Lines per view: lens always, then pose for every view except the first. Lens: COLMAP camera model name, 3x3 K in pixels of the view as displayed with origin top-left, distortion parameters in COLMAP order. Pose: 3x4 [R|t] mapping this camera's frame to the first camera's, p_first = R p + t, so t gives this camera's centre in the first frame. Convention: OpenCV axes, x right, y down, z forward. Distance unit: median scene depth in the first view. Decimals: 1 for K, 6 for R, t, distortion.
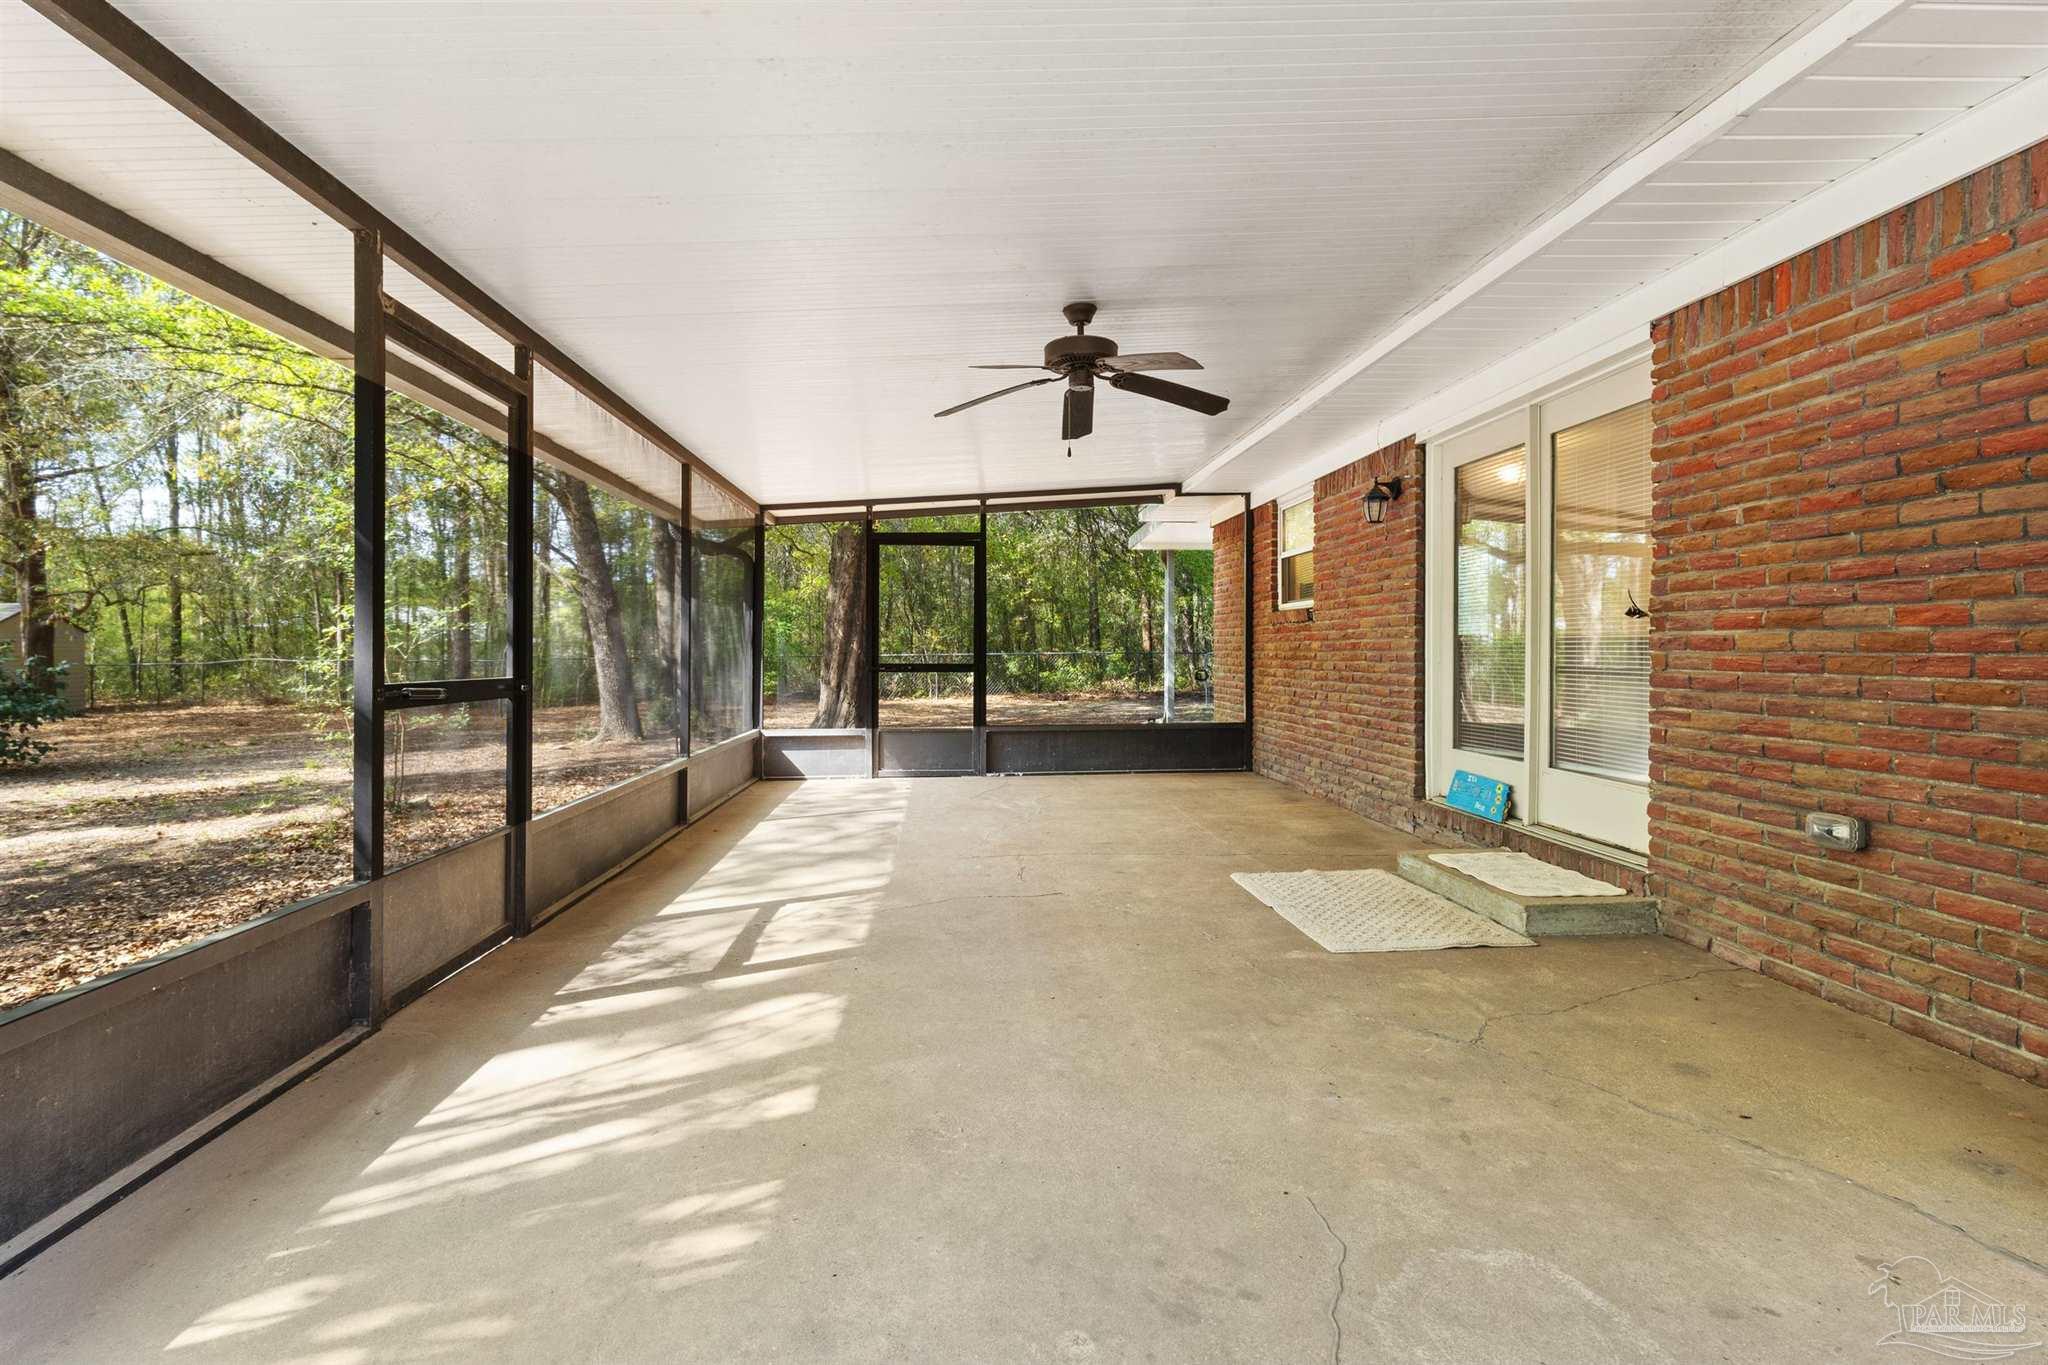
lens RADIAL K [[955.9, 0, 1014.2], [0, 955.9, 652.4], [0, 0, 1]] dist [0.001111, 0.001075]
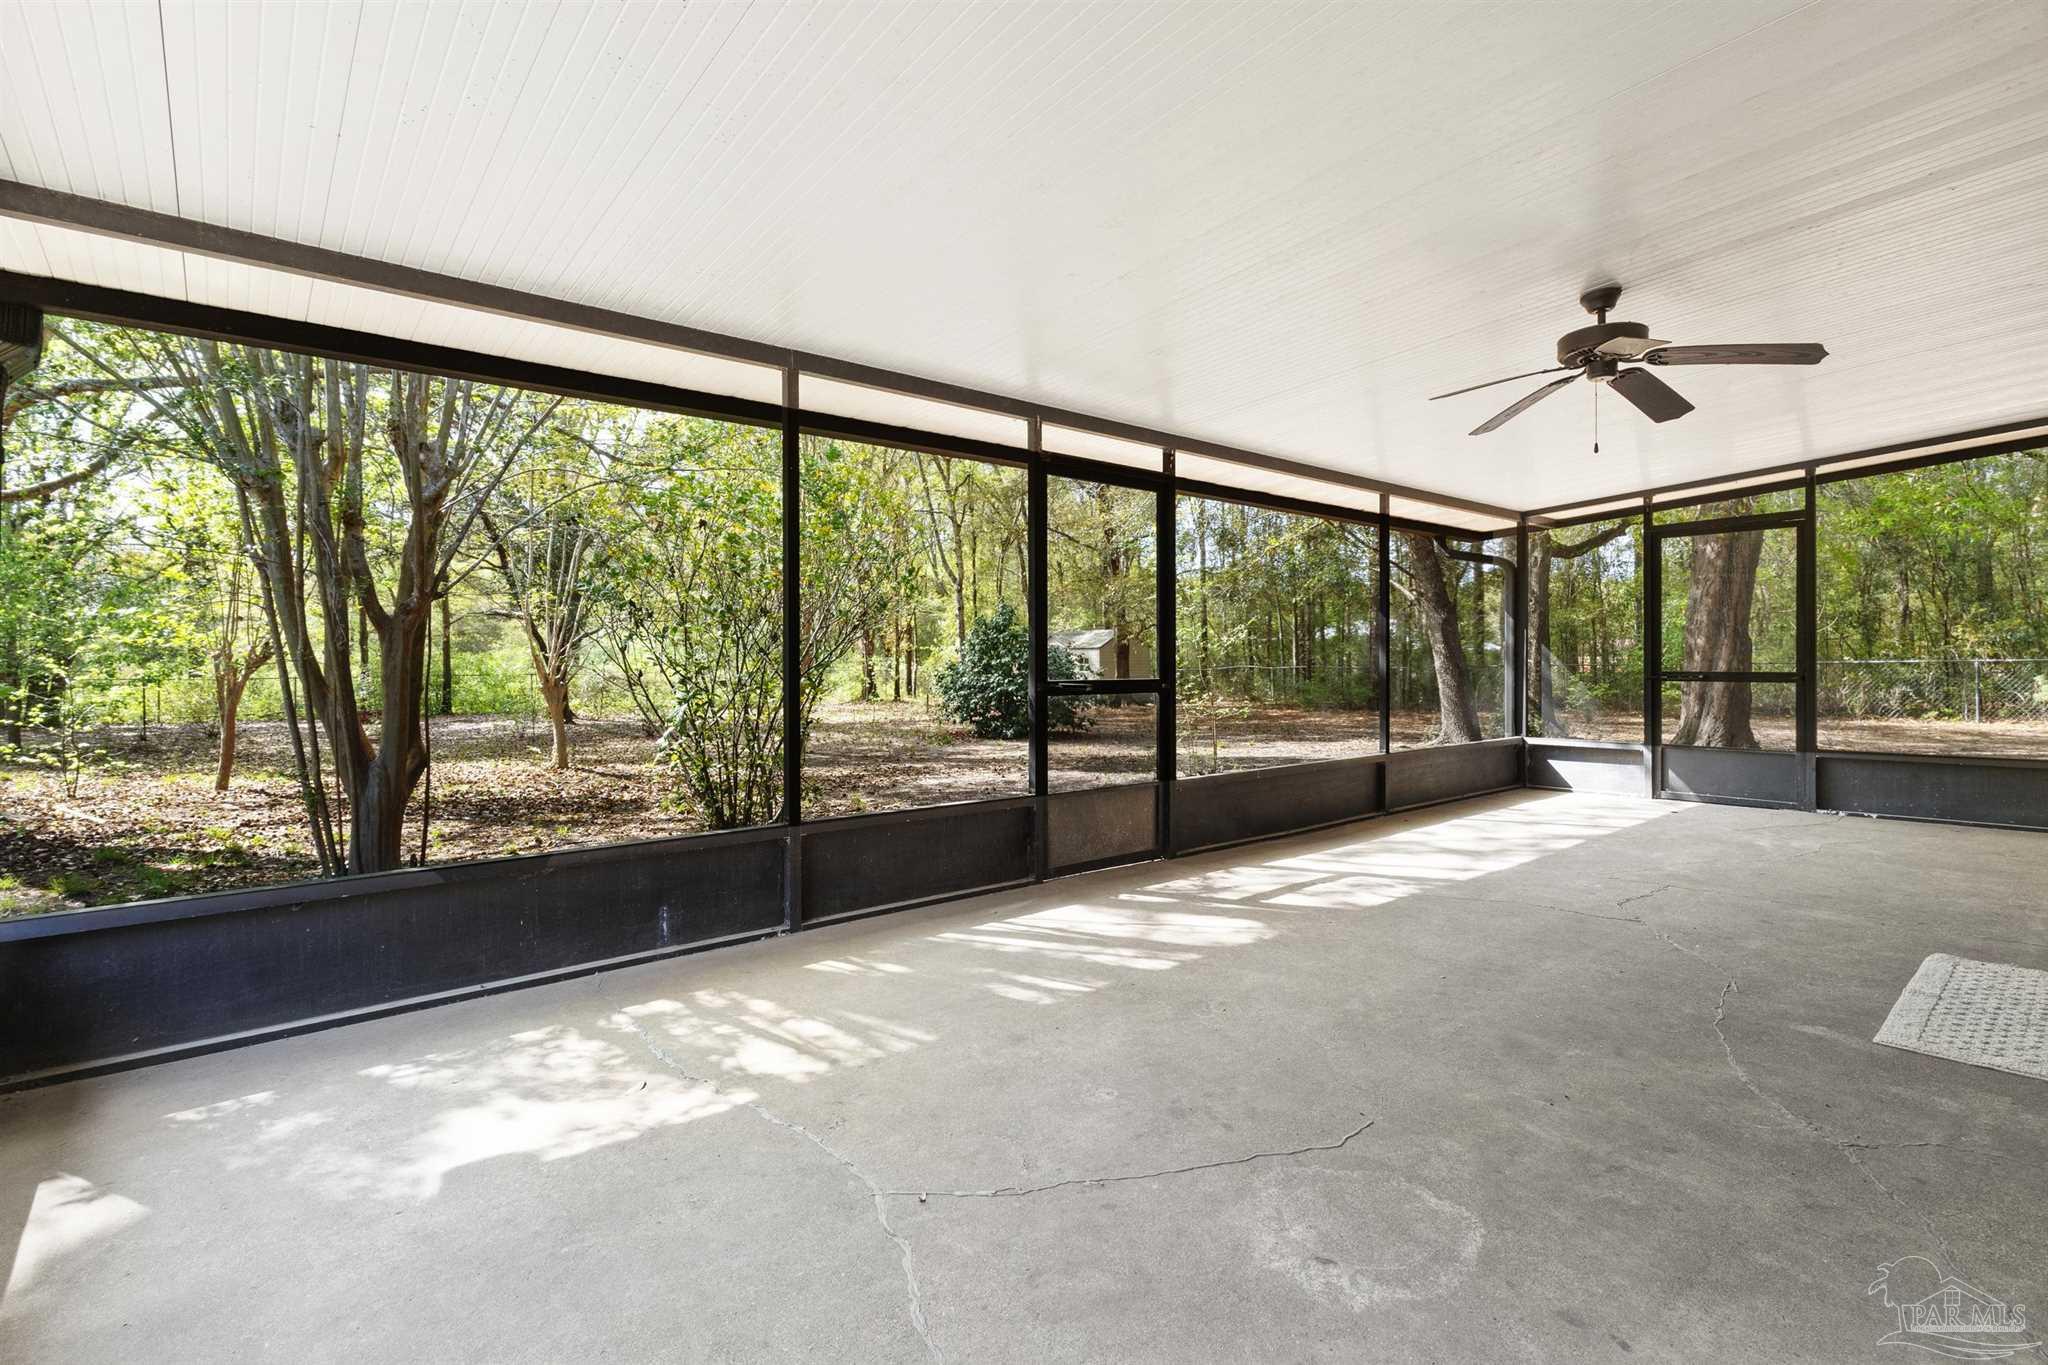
lens RADIAL K [[958.0, 0, 1024.0], [0, 958.0, 682.5], [0, 0, 1]] dist [-0.003474, 0.000092]
pose [[0.587591, 0.015498, -0.809010, 0.607745], [0.004037, 0.999748, 0.022083, -0.000943], [0.809148, -0.016242, 0.587380, -0.021126]]
